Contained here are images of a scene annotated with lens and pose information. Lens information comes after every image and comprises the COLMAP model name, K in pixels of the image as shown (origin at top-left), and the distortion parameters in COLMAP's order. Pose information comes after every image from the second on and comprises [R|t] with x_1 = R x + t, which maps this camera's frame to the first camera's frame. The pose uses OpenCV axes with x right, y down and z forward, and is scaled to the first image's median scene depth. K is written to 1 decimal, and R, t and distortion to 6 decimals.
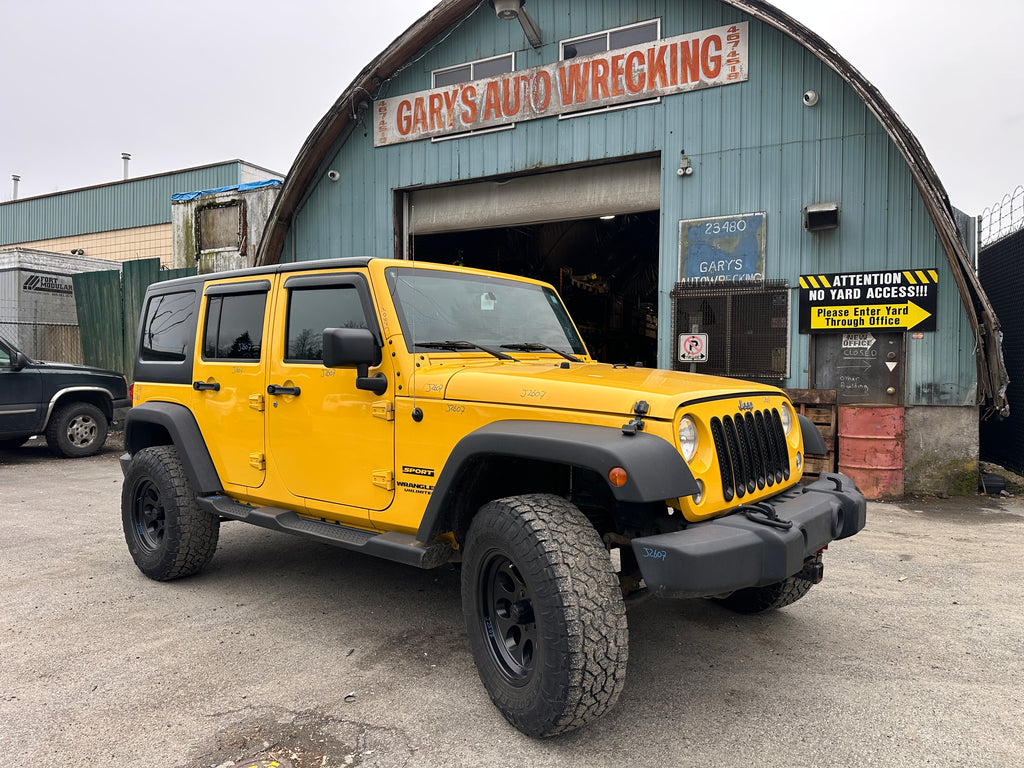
lens RADIAL K [[721.2, 0, 513.8], [0, 721.2, 394.1], [0, 0, 1]] dist [0.024415, -0.027701]
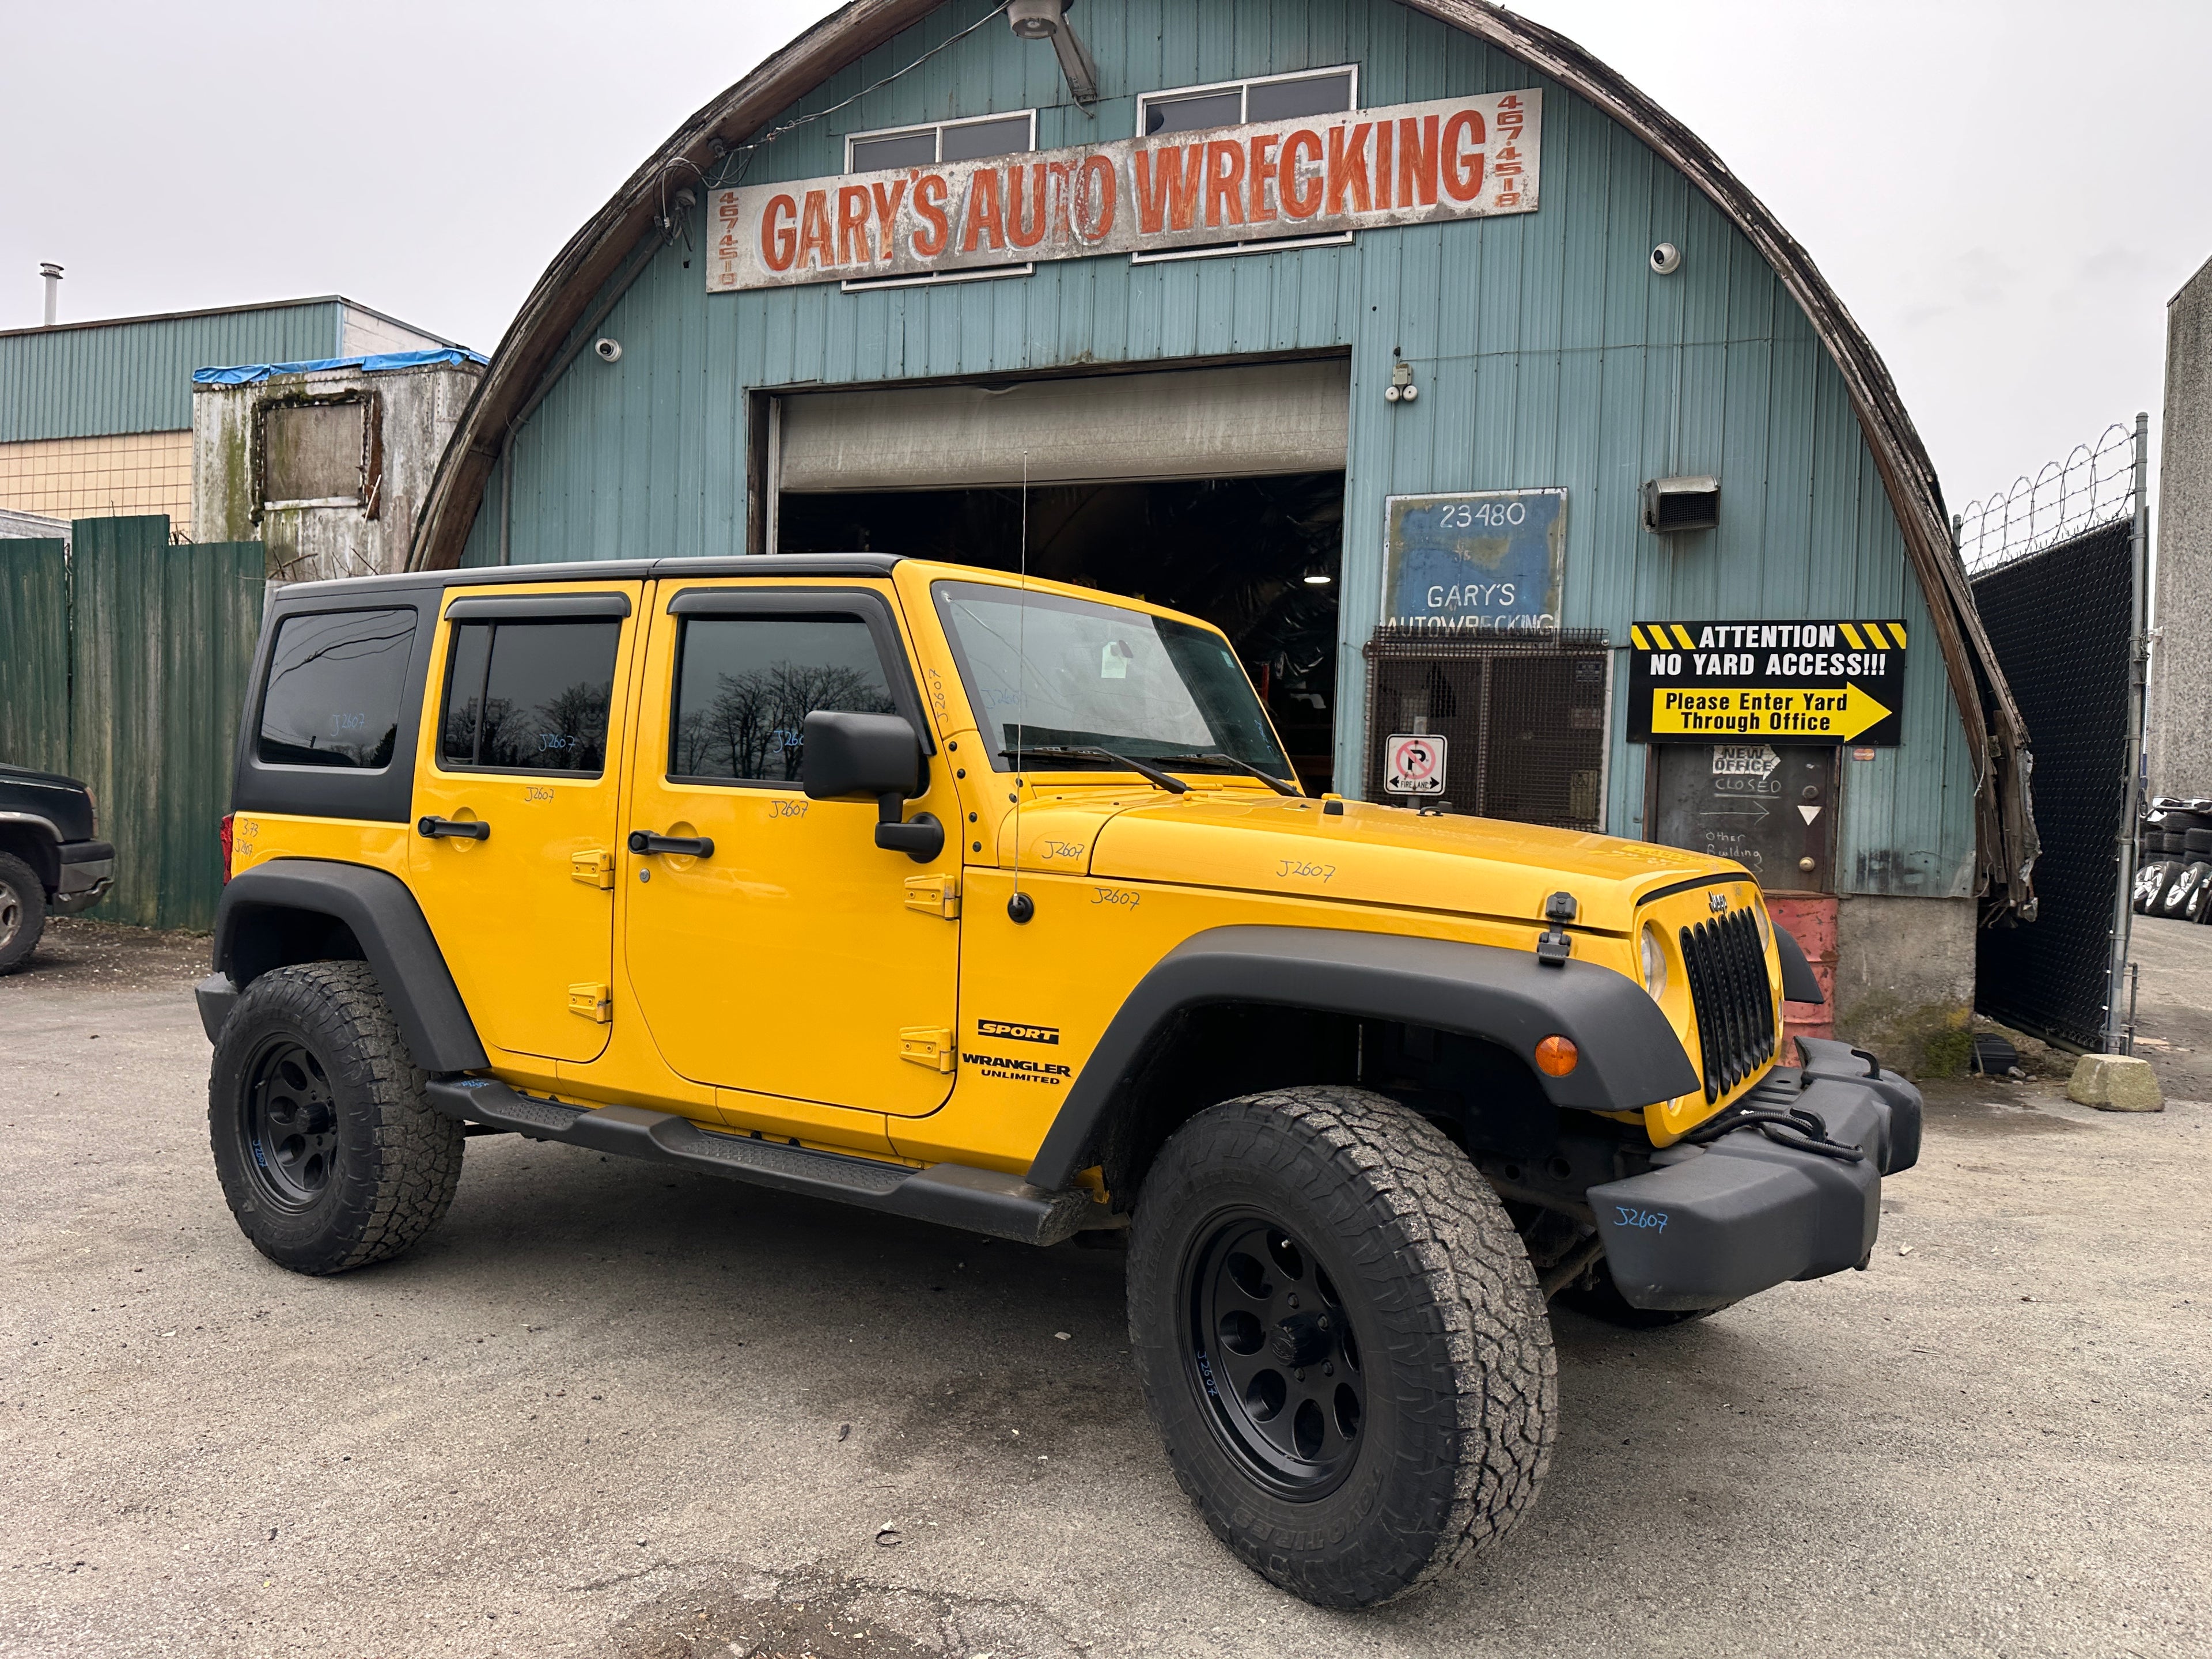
lens RADIAL K [[1555.2, 0, 1108.4], [0, 1555.2, 852.0], [0, 0, 1]] dist [0.039477, -0.055522]
pose [[0.990996, 0.021949, 0.132079, -0.086100], [-0.022431, 0.999746, 0.002166, -0.004191], [-0.131998, -0.005110, 0.991237, 0.007396]]
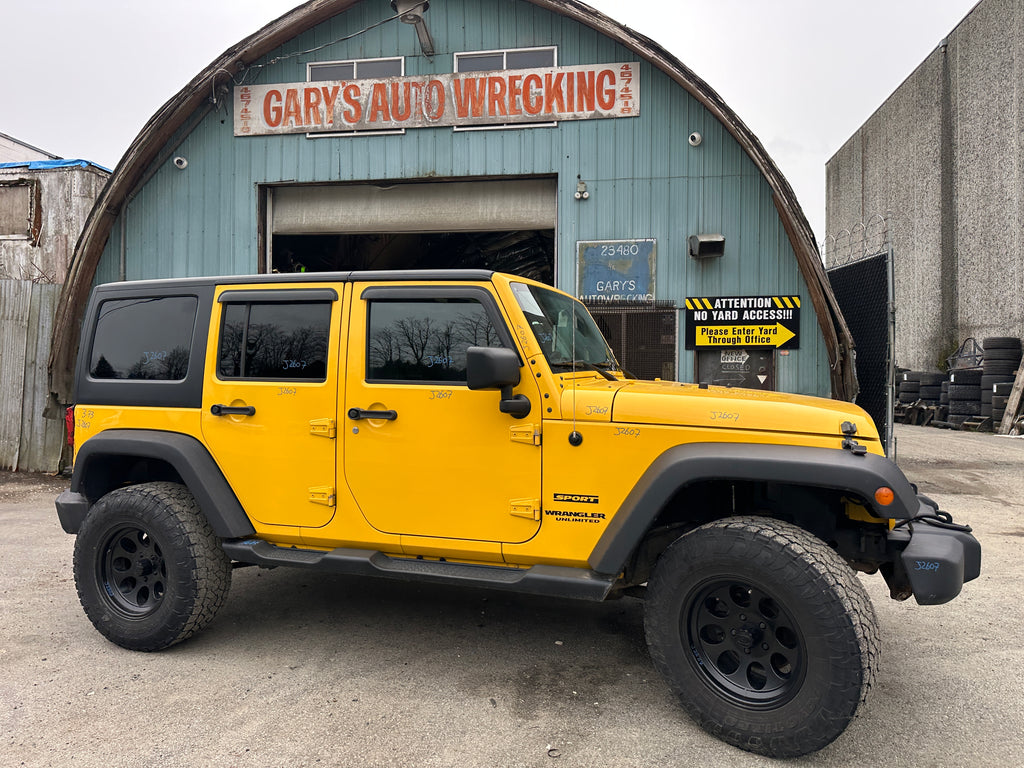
lens RADIAL K [[717.9, 0, 514.6], [0, 717.9, 382.9], [0, 0, 1]] dist [0.056893, -0.075938]
pose [[0.941746, -0.004983, 0.336287, -0.217737], [0.013984, 0.999606, -0.024350, -0.009668], [-0.336033, 0.027634, 0.941445, 0.053556]]
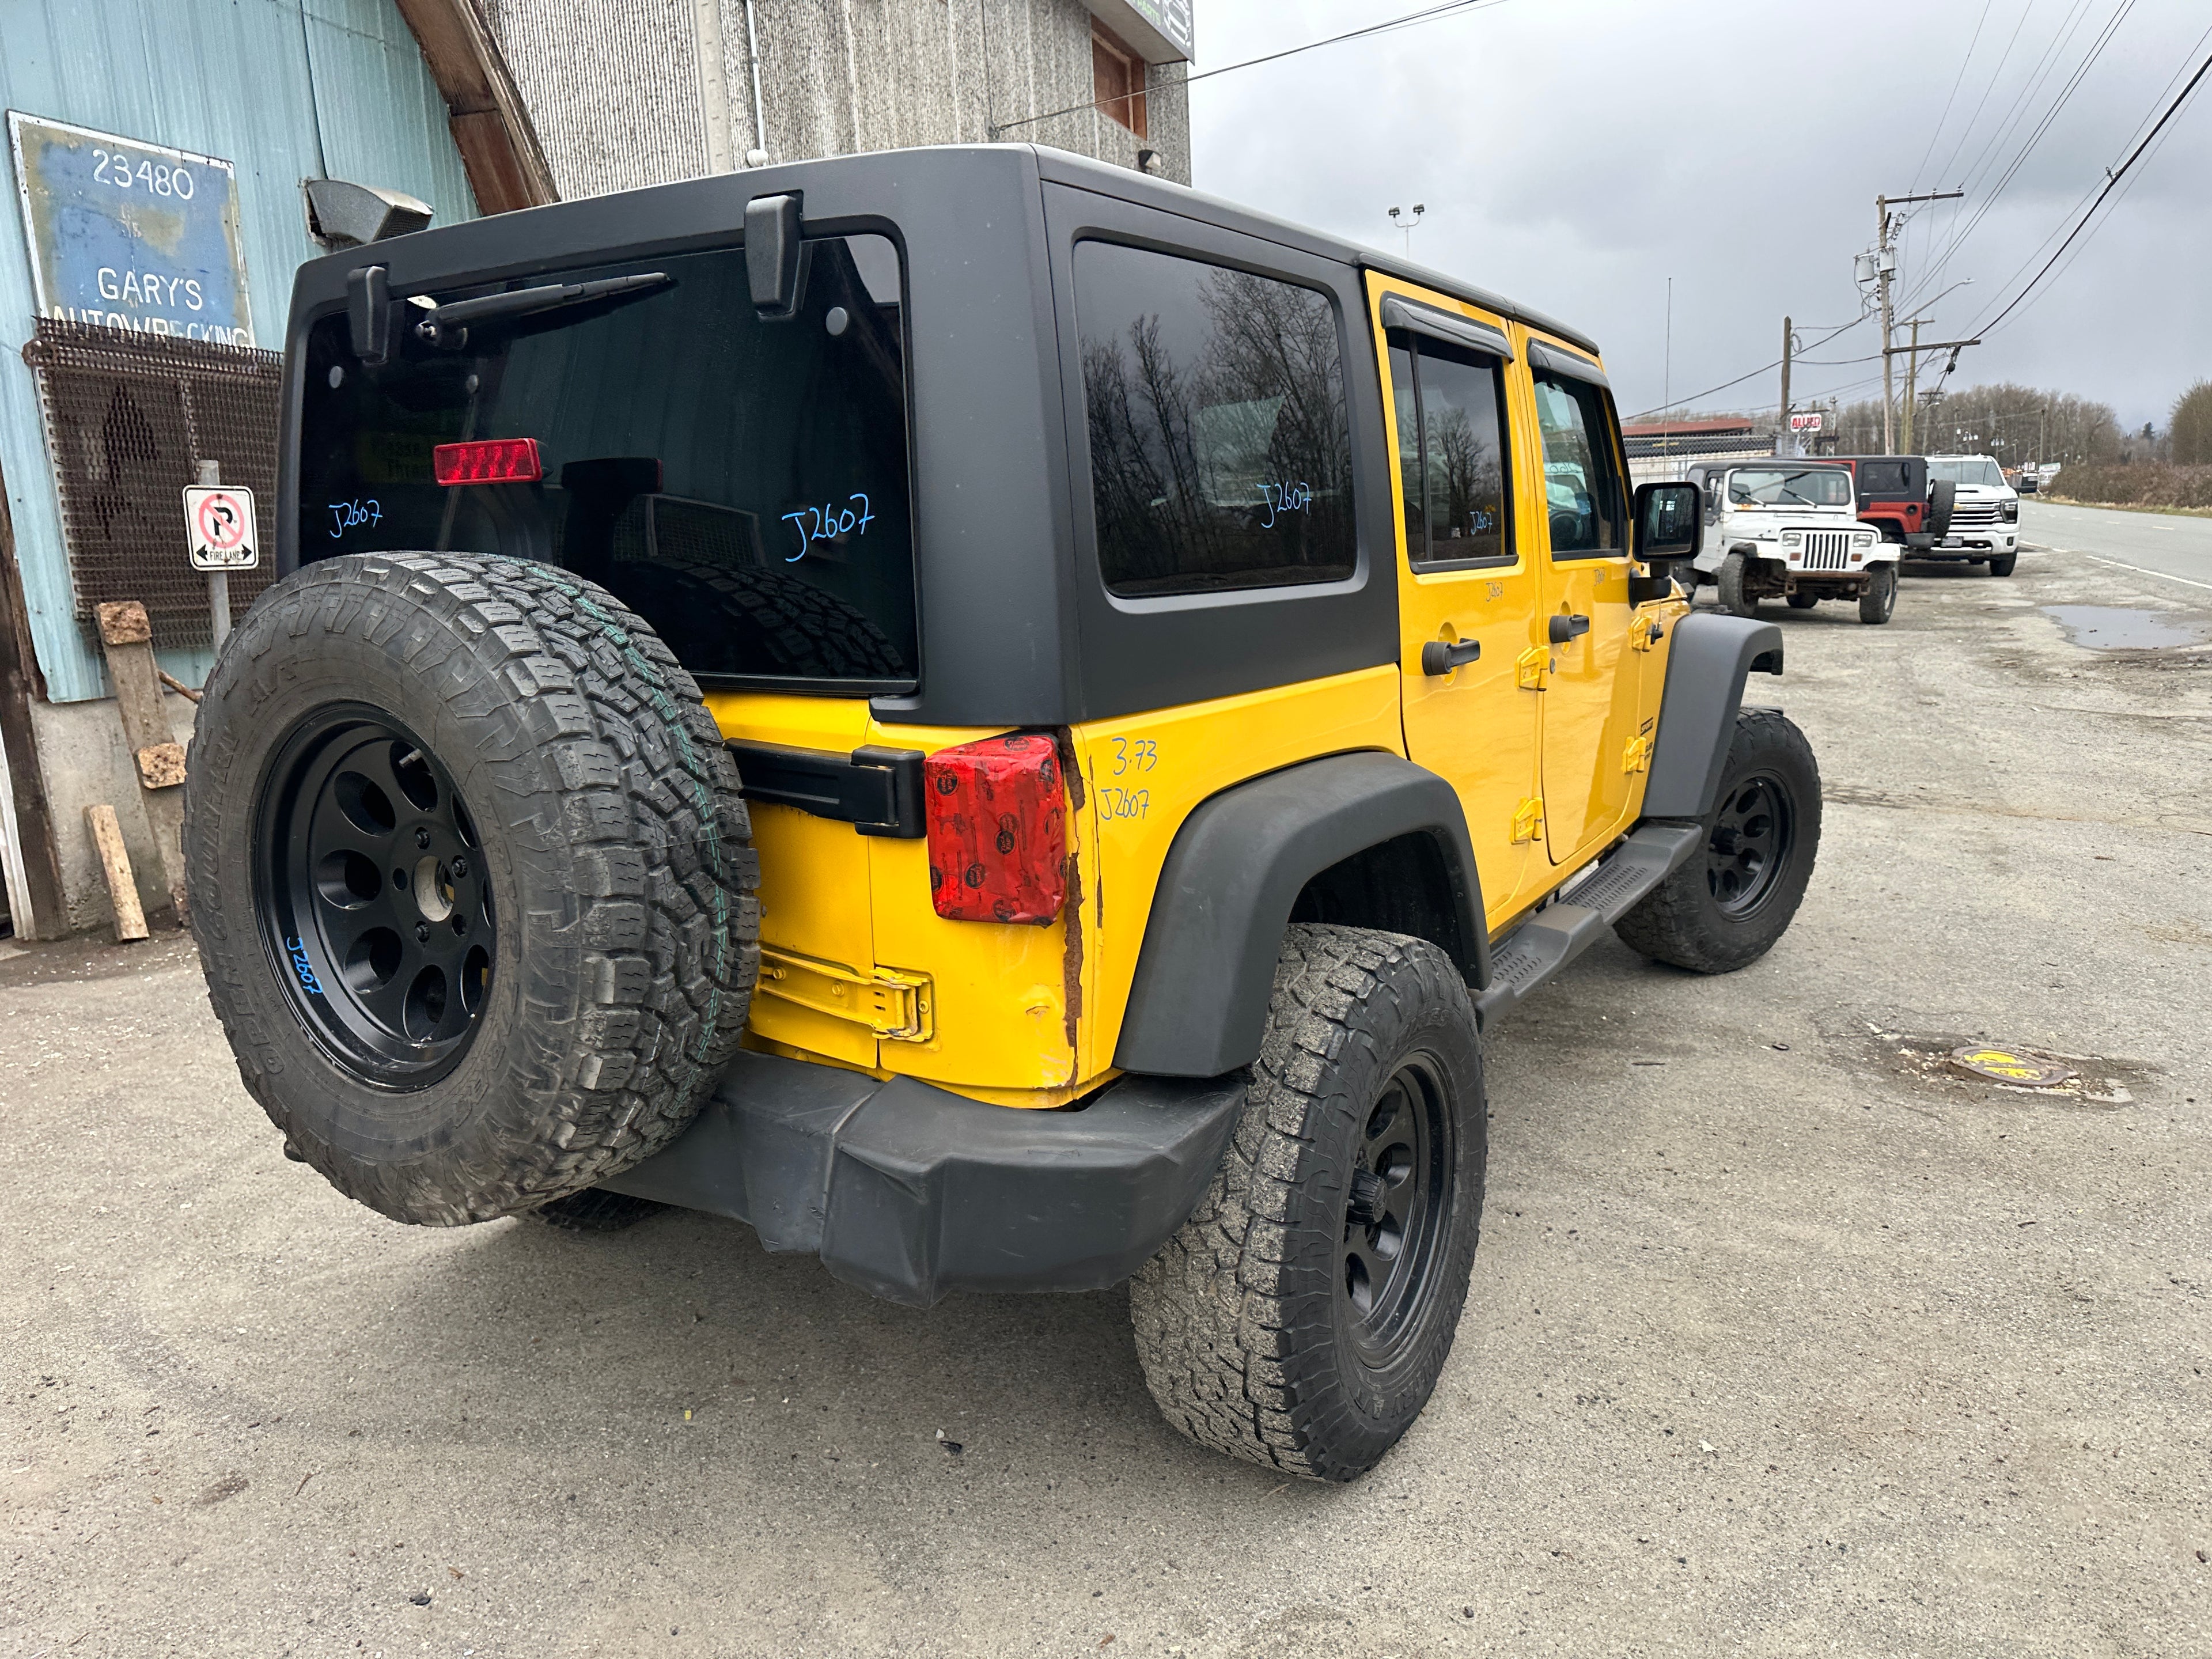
lens RADIAL K [[1558.0, 0, 1109.9], [0, 1558.0, 851.3], [0, 0, 1]] dist [0.024415, -0.027701]
pose [[-0.138489, -0.202520, 0.969436, -0.574583], [0.068023, 0.974612, 0.213318, -0.043213], [-0.988025, 0.095486, -0.121197, 0.670667]]
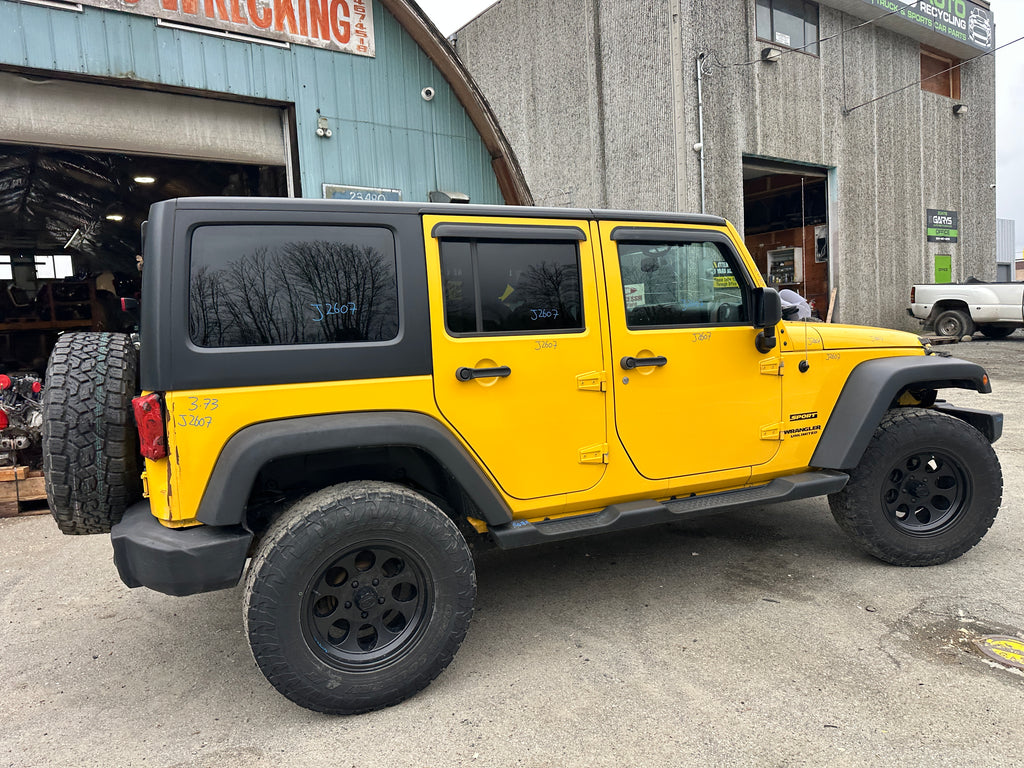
lens RADIAL K [[723.9, 0, 516.7], [0, 723.9, 390.0], [0, 0, 1]] dist [0.008606, -0.004396]
pose [[0.448945, -0.107999, 0.887009, -0.554833], [0.082650, 0.993433, 0.079125, -0.025324], [-0.889729, 0.037788, 0.454923, 0.361969]]
